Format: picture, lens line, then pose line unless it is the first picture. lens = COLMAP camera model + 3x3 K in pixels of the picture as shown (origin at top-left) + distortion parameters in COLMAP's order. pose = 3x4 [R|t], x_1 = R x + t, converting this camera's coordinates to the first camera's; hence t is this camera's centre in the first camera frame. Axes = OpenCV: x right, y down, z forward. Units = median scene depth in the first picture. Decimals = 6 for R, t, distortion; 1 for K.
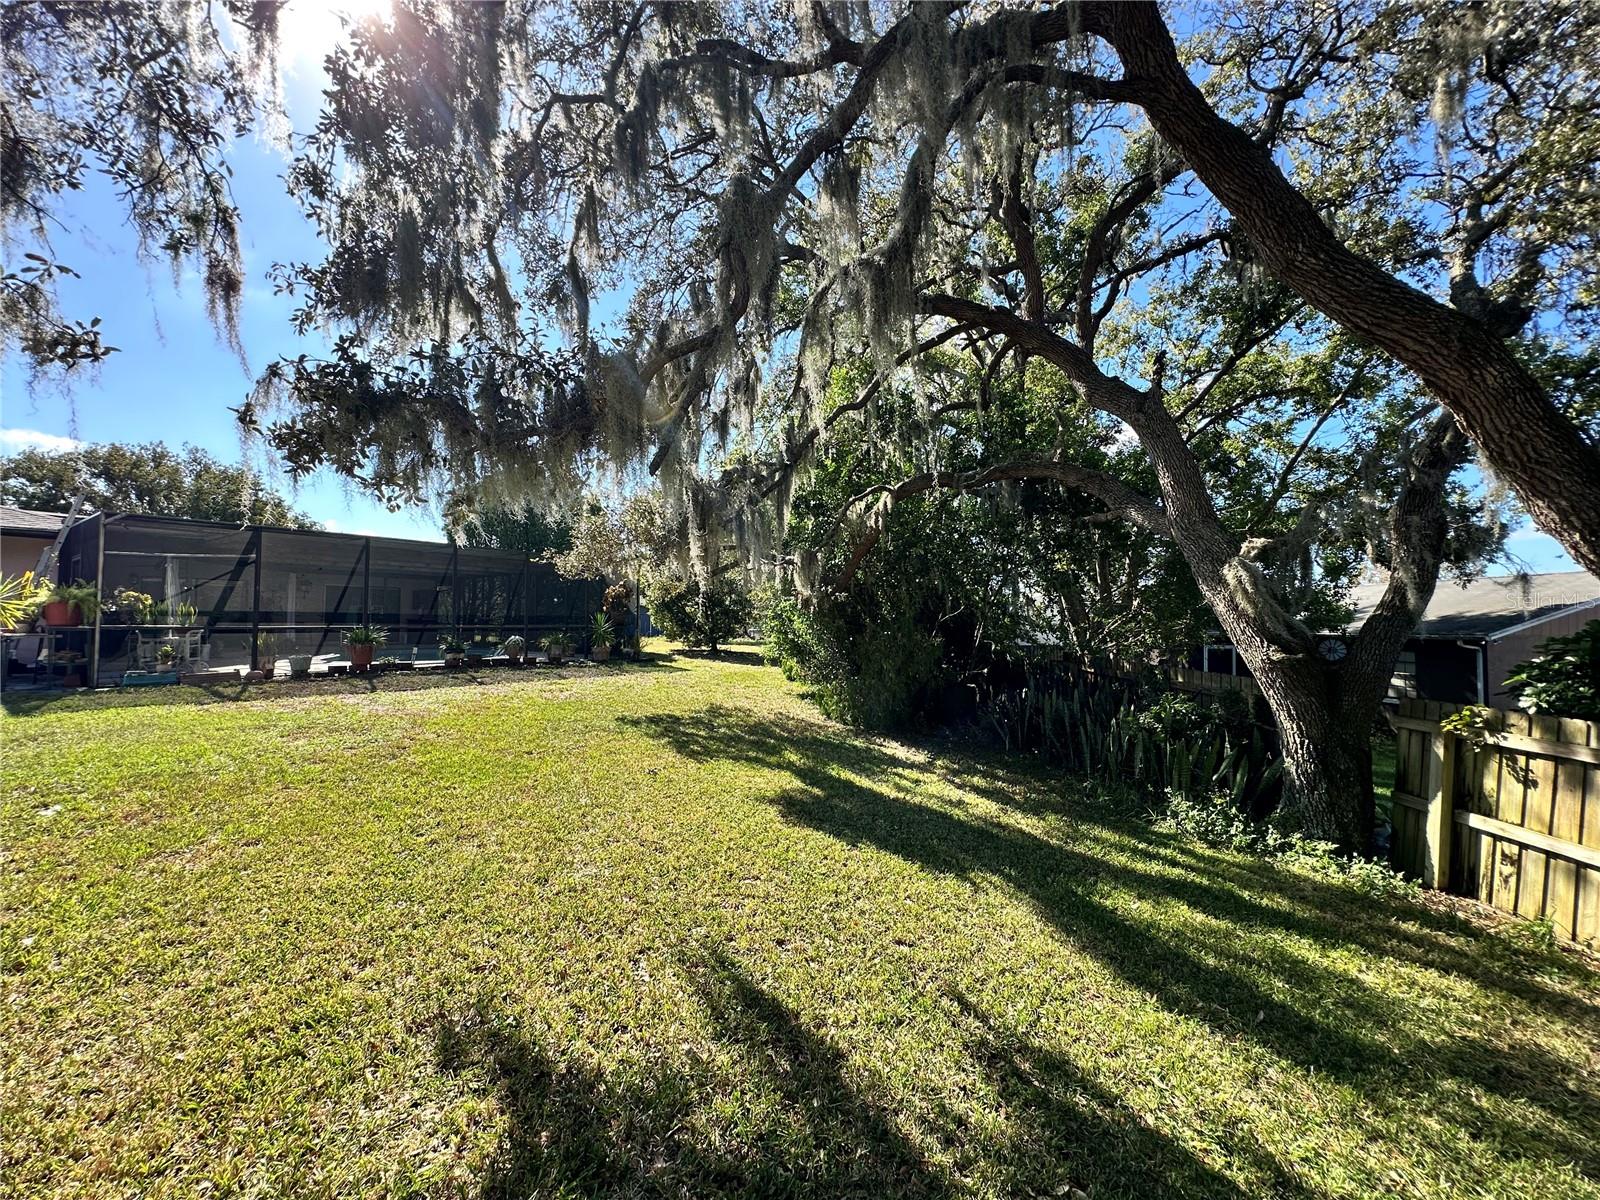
lens RADIAL K [[637.1, 0, 803.5], [0, 637.1, 603.2], [0, 0, 1]] dist [-0.004184, 0.001459]
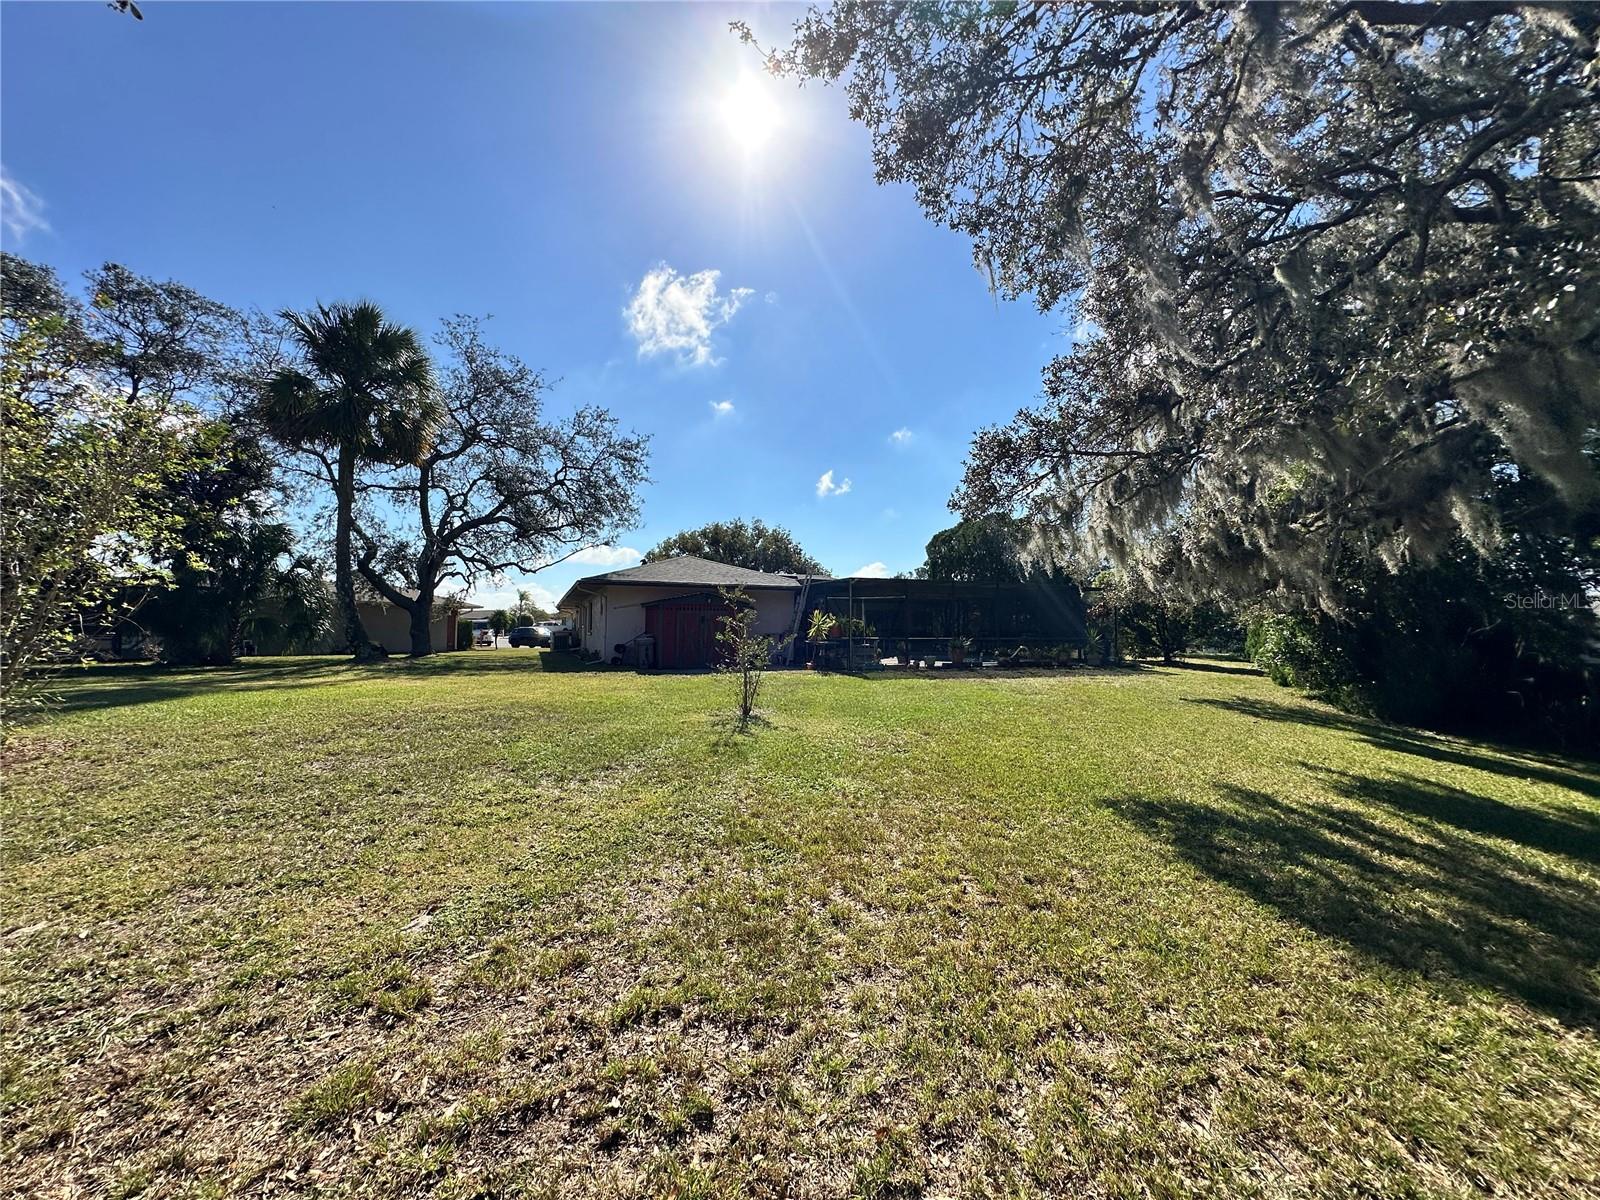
lens RADIAL K [[637.1, 0, 796.3], [0, 637.1, 607.5], [0, 0, 1]] dist [-0.004184, 0.001459]
pose [[0.855412, -0.022497, -0.517460, -0.603890], [0.015321, 0.999718, -0.018137, -0.051735], [0.517722, 0.007587, 0.855515, -1.594404]]
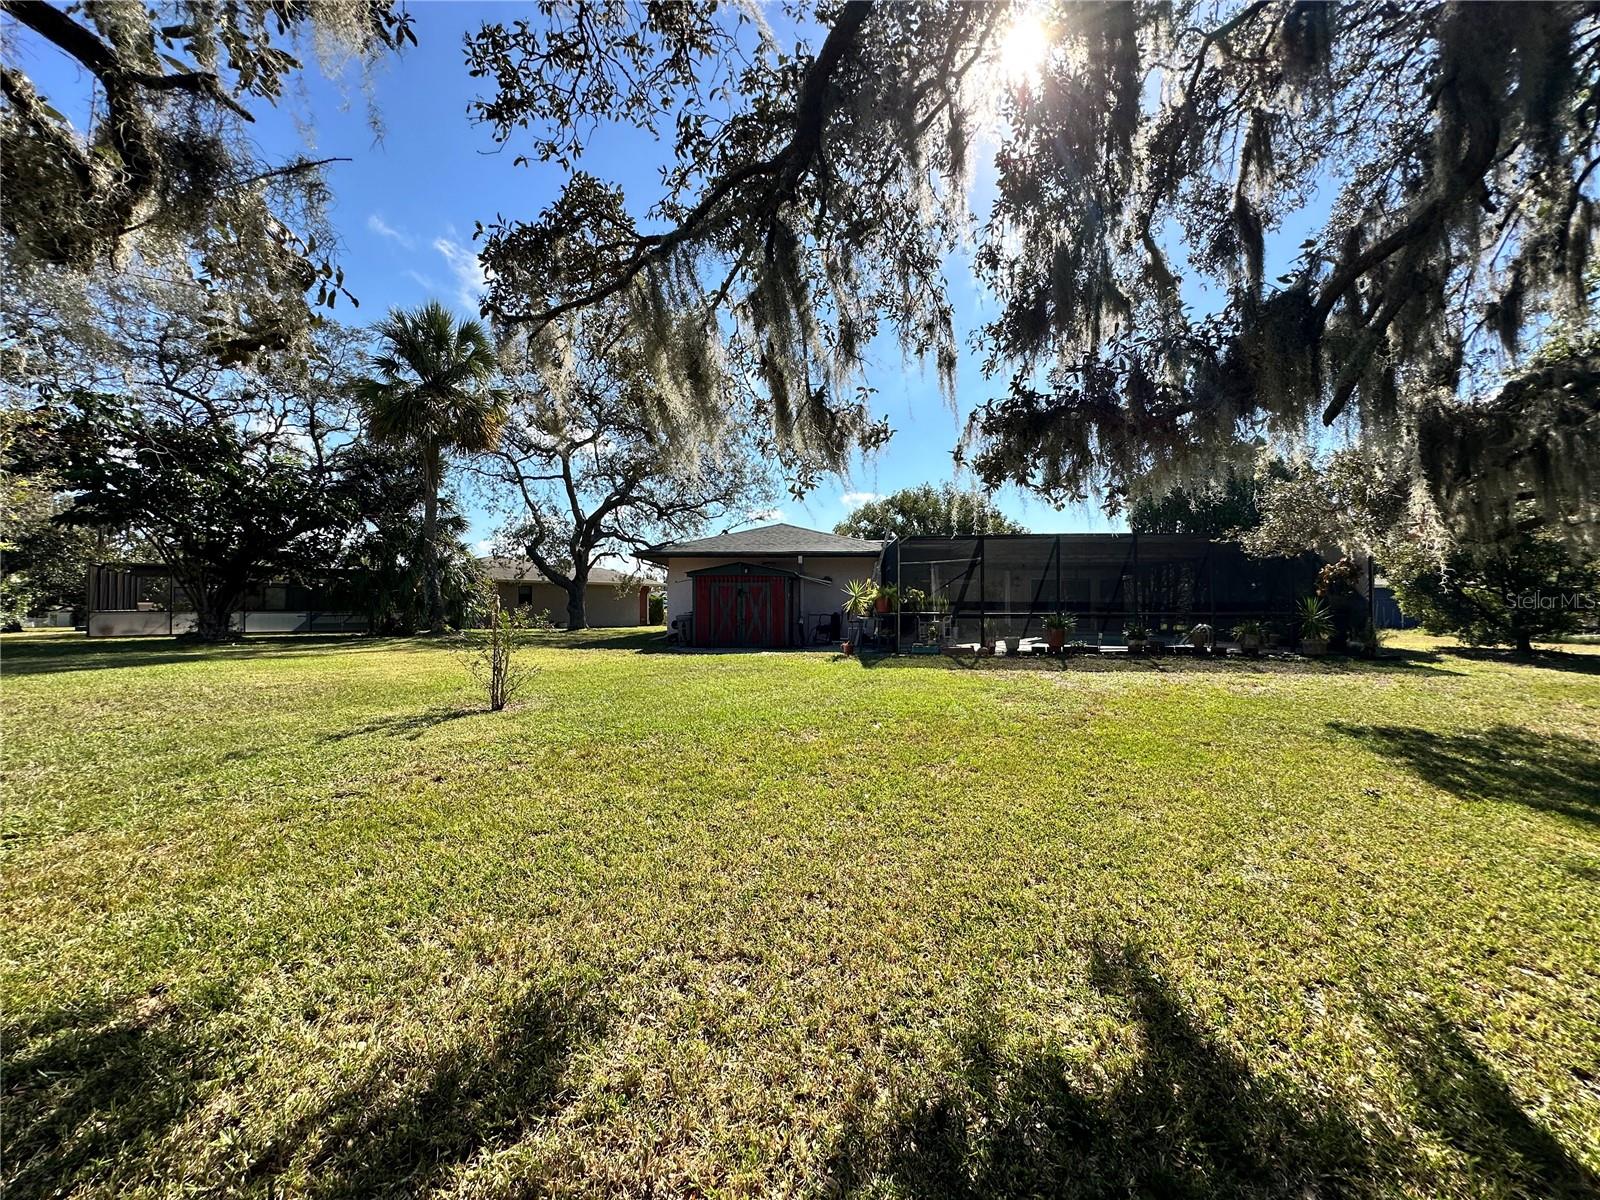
lens RADIAL K [[637.1, 0, 798.7], [0, 637.1, 600.9], [0, 0, 1]] dist [-0.004184, 0.001459]
pose [[0.540545, -0.017281, -0.841138, 0.059114], [0.028915, 0.999580, -0.001954, 0.008369], [0.840818, -0.023265, 0.540817, -0.027958]]
